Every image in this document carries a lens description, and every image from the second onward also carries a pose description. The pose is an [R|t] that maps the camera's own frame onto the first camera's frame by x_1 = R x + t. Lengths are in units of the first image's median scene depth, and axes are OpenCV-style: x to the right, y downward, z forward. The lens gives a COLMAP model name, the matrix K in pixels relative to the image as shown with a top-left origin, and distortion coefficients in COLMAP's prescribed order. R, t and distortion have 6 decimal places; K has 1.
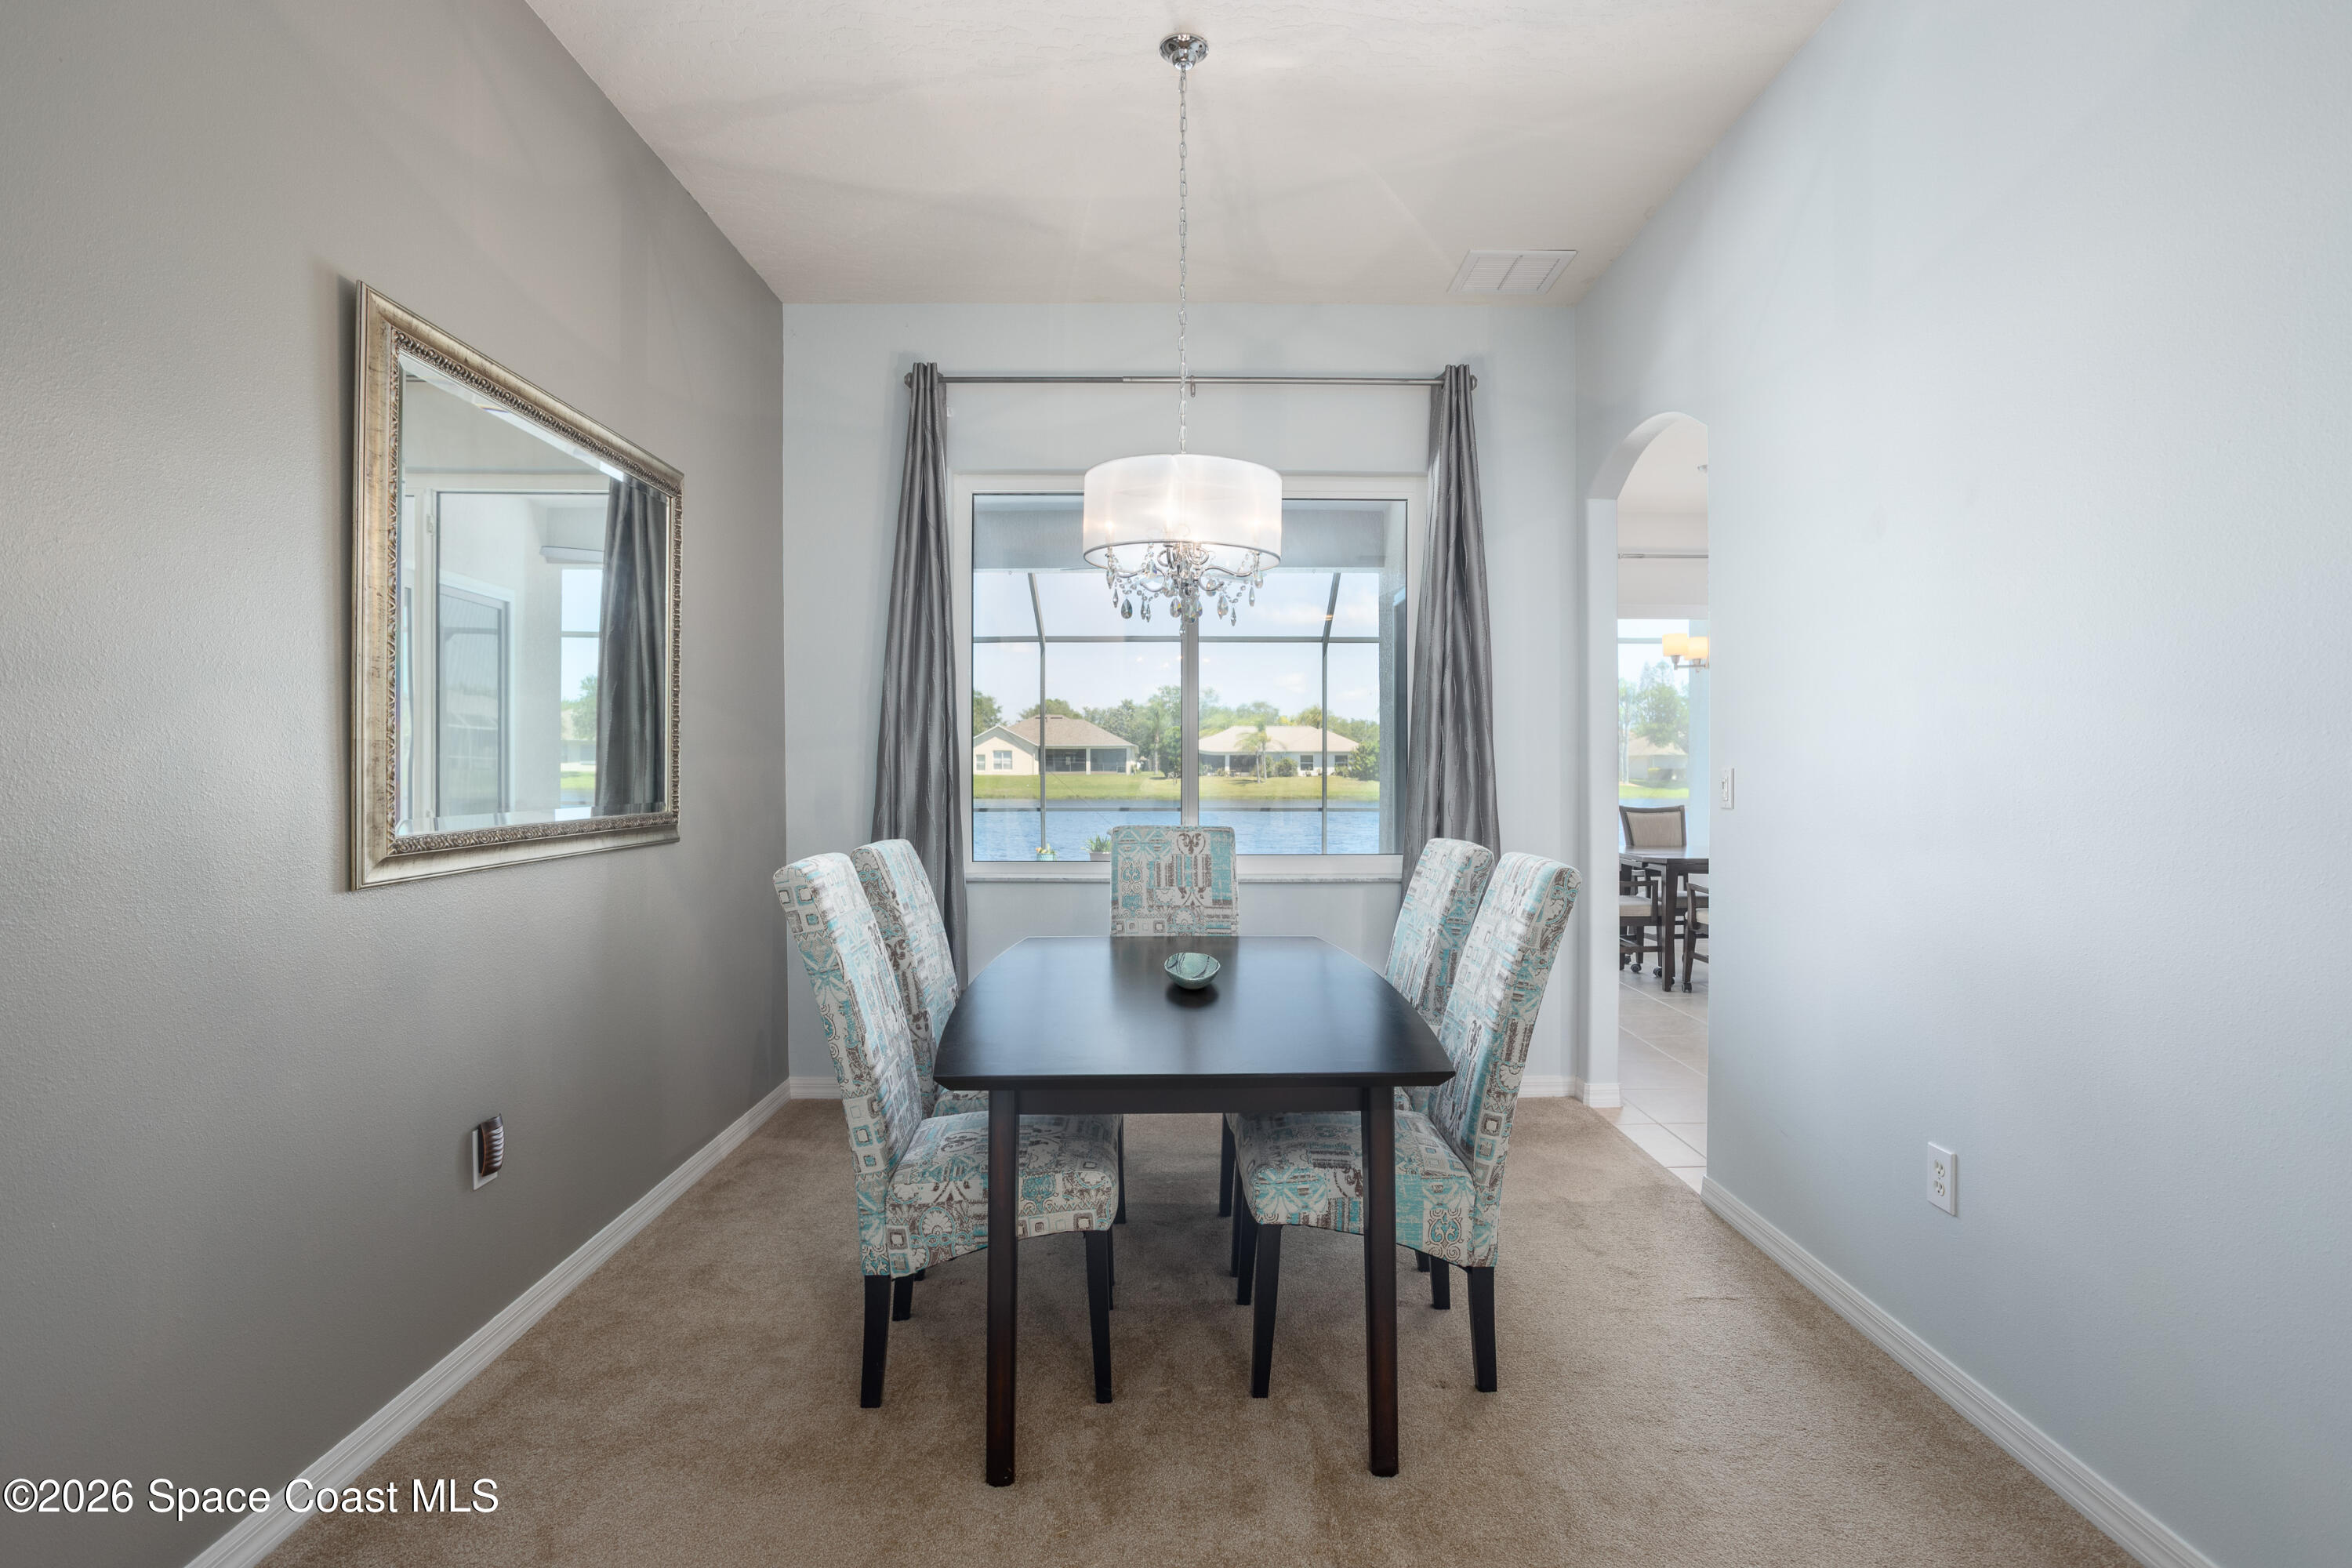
lens RADIAL K [[1175.5, 0, 1170.3], [0, 1175.5, 770.9], [0, 0, 1]] dist [-0.026705, 0.007308]
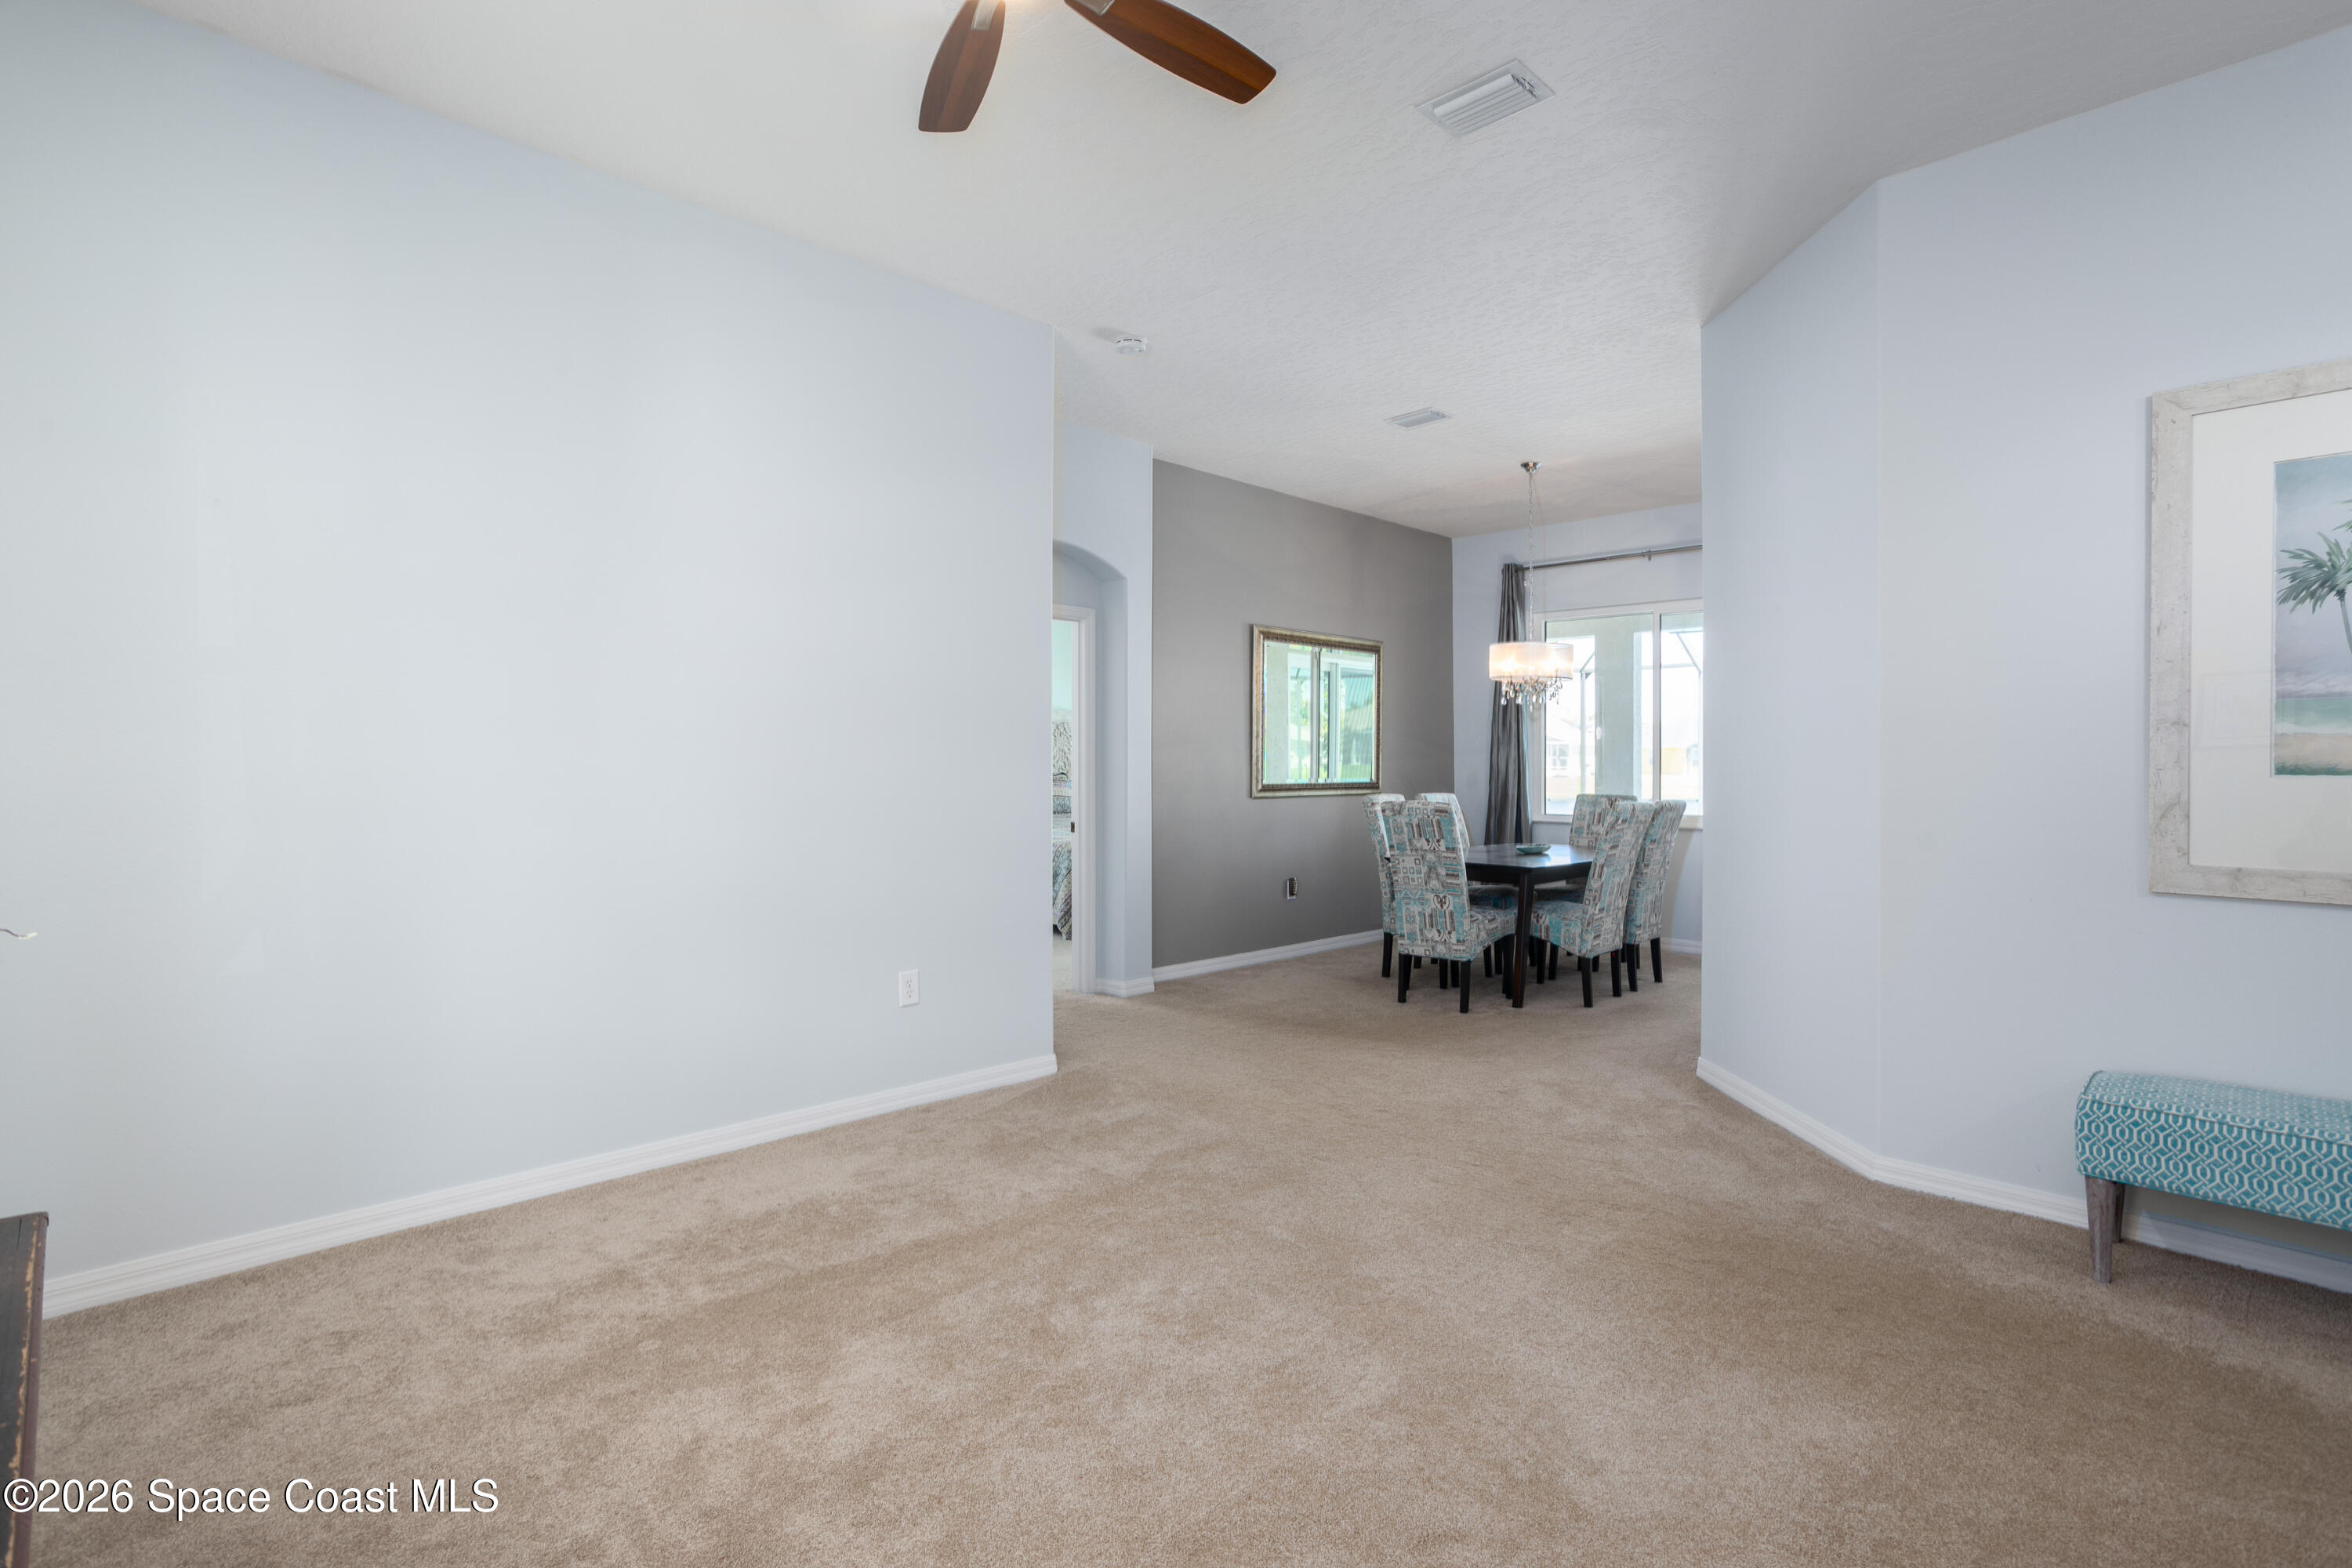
lens RADIAL K [[1119.3, 0, 1178.4], [0, 1119.3, 775.7], [0, 0, 1]] dist [-0.018713, 0.000784]
pose [[0.698844, 0.009156, -0.715215, 1.294762], [-0.006734, 0.999958, 0.006222, 0.013387], [0.715242, 0.000468, 0.698877, -1.263013]]
